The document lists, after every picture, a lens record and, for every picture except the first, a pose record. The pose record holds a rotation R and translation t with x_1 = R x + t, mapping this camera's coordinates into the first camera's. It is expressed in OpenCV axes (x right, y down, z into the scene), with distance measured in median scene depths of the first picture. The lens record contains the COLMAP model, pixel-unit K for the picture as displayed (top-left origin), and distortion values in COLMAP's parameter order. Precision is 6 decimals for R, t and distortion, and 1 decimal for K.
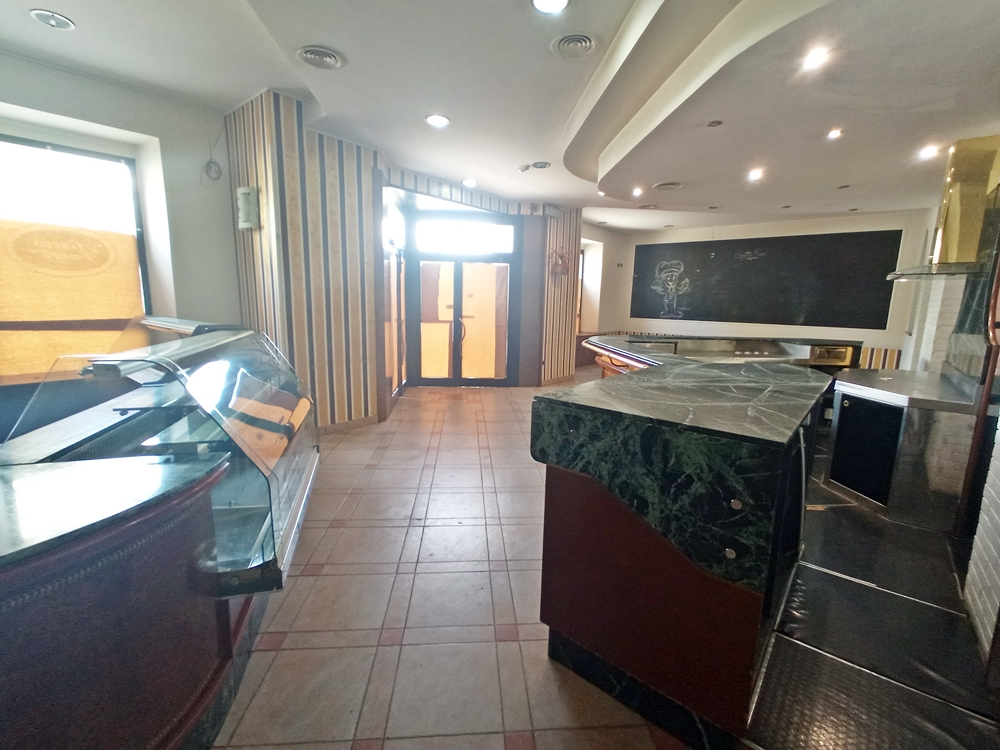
lens RADIAL K [[448.8, 0, 500.4], [0, 448.8, 376.4], [0, 0, 1]] dist [-0.004822, -0.001583]
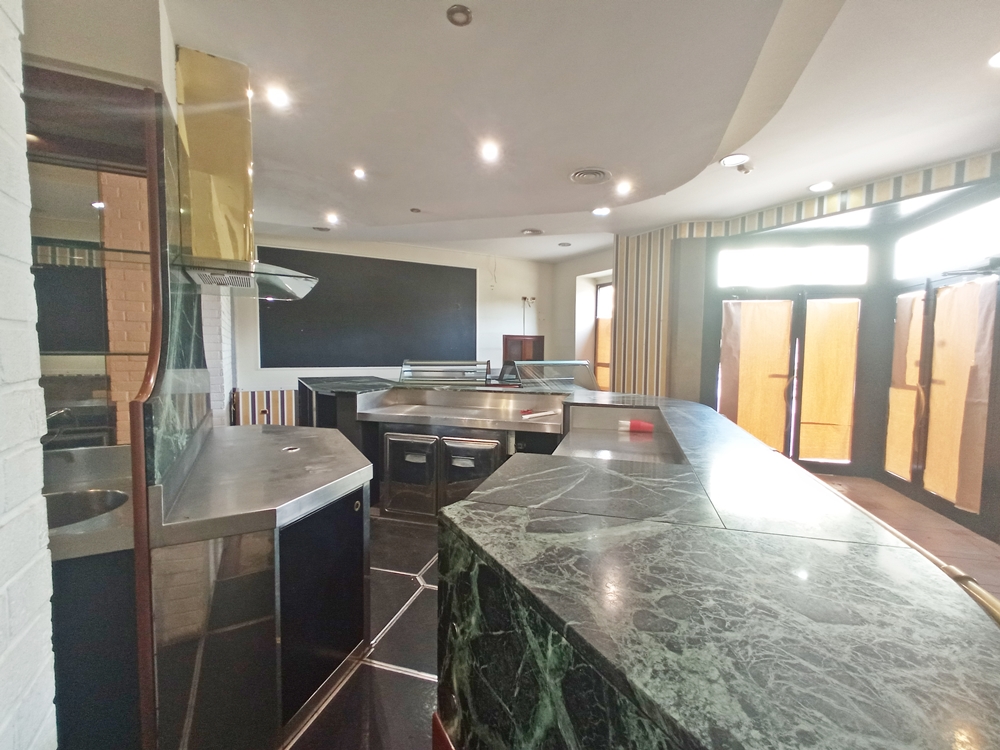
lens RADIAL K [[448.8, 0, 499.8], [0, 448.8, 376.8], [0, 0, 1]] dist [-0.004822, -0.001583]
pose [[-0.346062, 0.027418, -0.937811, 0.647658], [-0.178751, 0.979337, 0.094593, -0.094074], [0.921026, 0.200370, -0.334011, 0.684941]]
